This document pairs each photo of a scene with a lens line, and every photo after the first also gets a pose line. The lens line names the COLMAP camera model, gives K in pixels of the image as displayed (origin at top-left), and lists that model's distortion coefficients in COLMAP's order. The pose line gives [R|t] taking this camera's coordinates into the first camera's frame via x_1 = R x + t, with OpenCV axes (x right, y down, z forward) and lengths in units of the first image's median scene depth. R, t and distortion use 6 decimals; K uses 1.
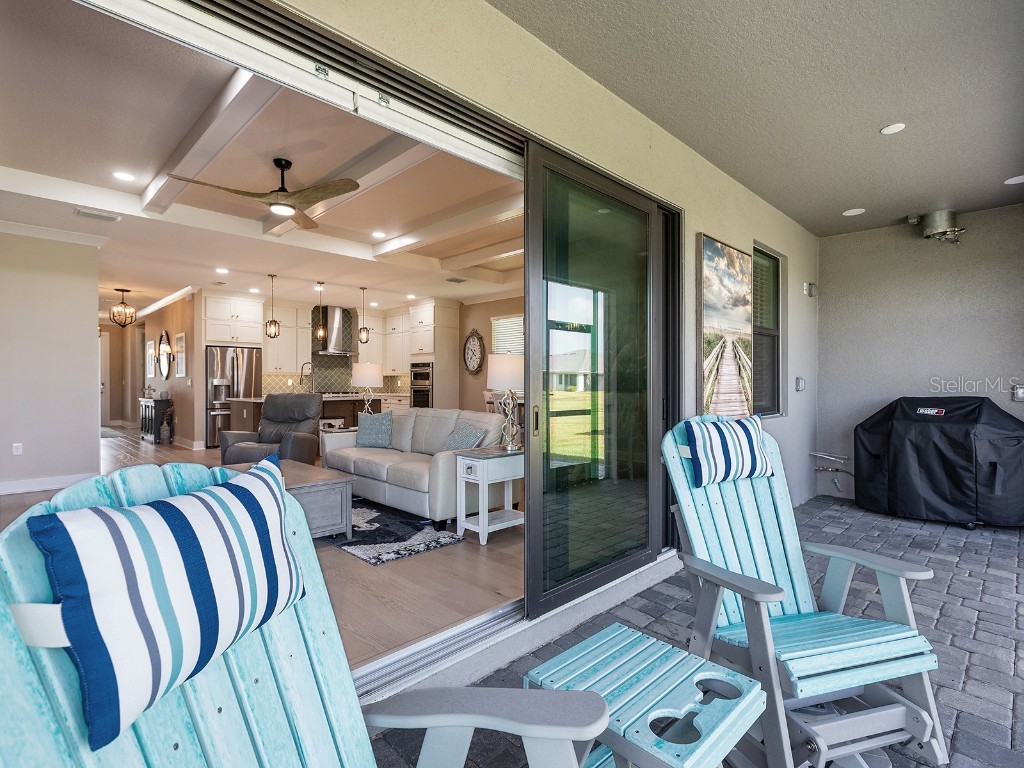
lens RADIAL K [[515.5, 0, 520.9], [0, 515.5, 385.2], [0, 0, 1]] dist [0.001452, 0.000218]
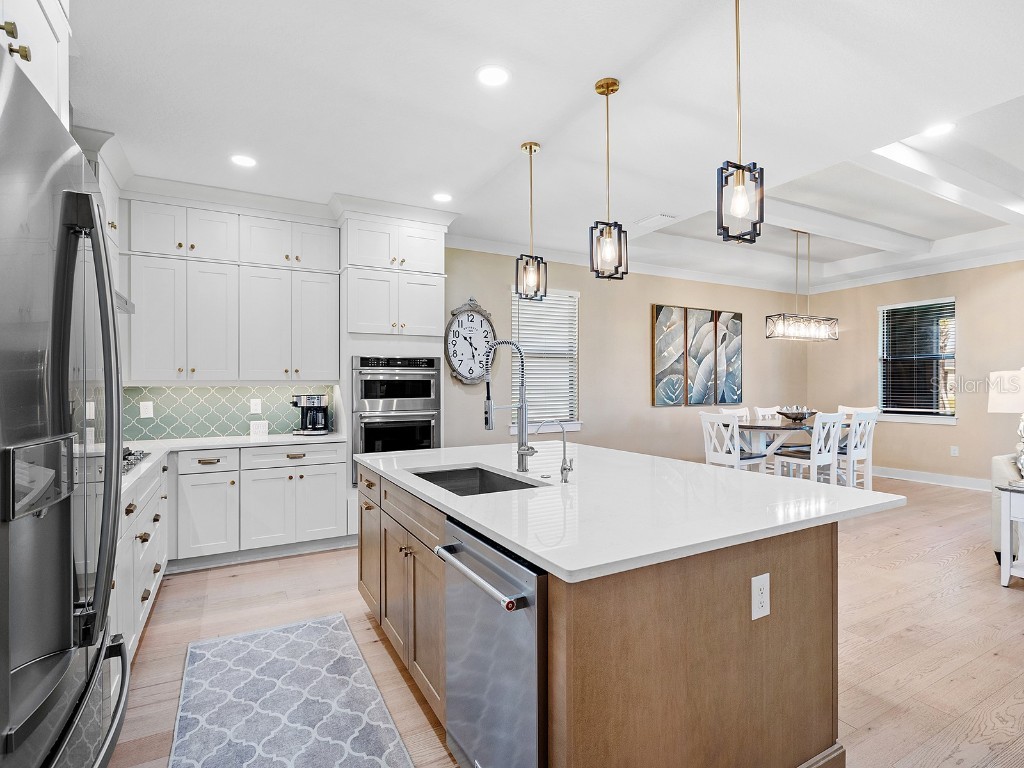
lens RADIAL K [[515.5, 0, 520.9], [0, 515.5, 385.2], [0, 0, 1]] dist [0.001452, 0.000218]
pose [[0.275012, 0.000381, 0.961441, -0.614832], [0.012065, 0.999920, -0.003848, -0.018675], [-0.961365, 0.012658, 0.274985, 0.857001]]
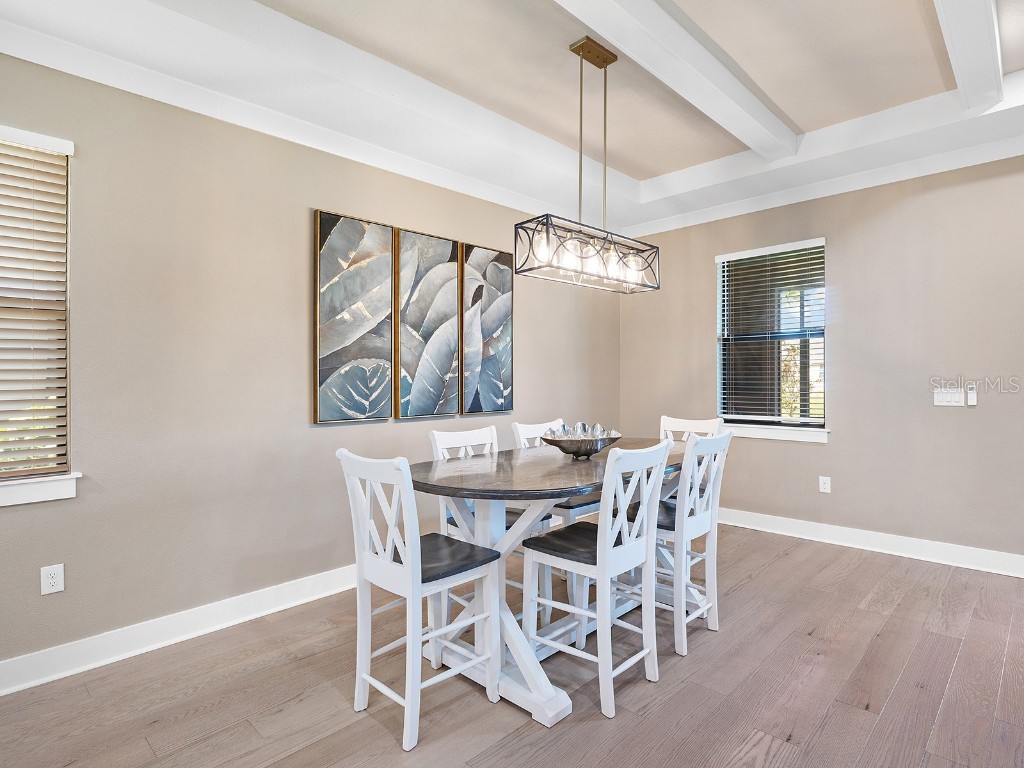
lens RADIAL K [[546.9, 0, 514.2], [0, 546.9, 378.6], [0, 0, 1]] dist [-0.019901, -0.000202]
pose [[-0.003123, -0.000564, 0.999995, -0.253628], [0.013592, 0.999907, 0.000607, -0.018830], [-0.999903, 0.013594, -0.003115, 0.752540]]
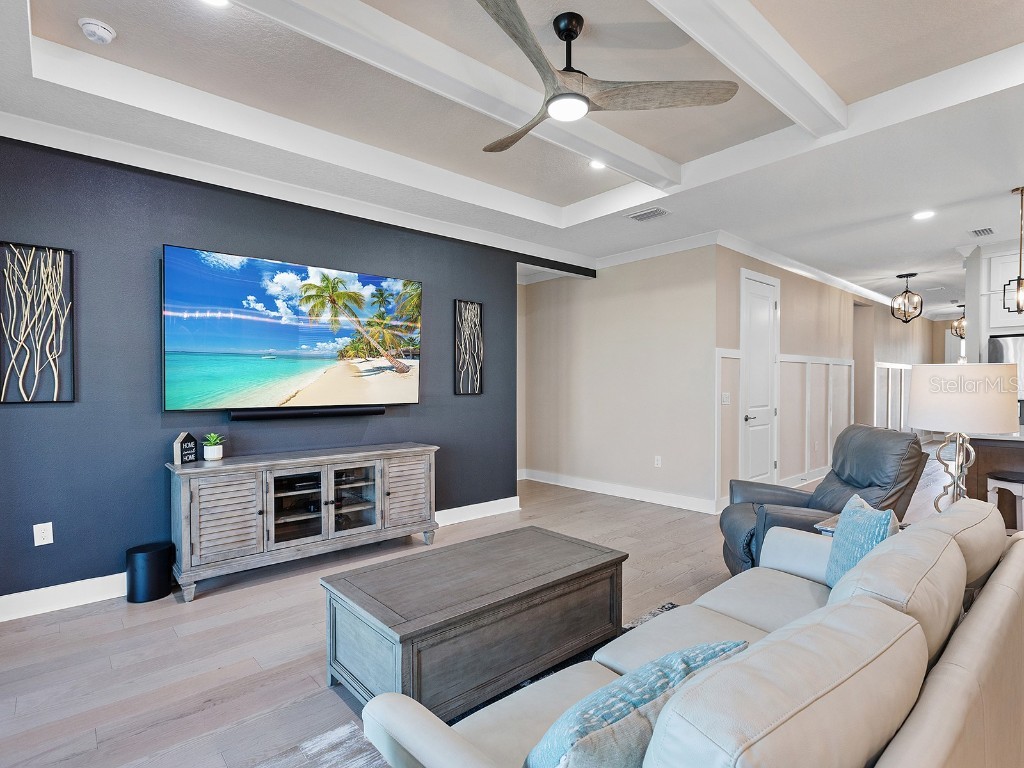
lens RADIAL K [[515.5, 0, 520.9], [0, 515.5, 385.2], [0, 0, 1]] dist [0.001452, 0.000218]
pose [[-0.051446, -0.004057, -0.998668, 0.038392], [0.000410, 0.999992, -0.004084, -0.014675], [0.998676, -0.000620, -0.051444, 0.452389]]
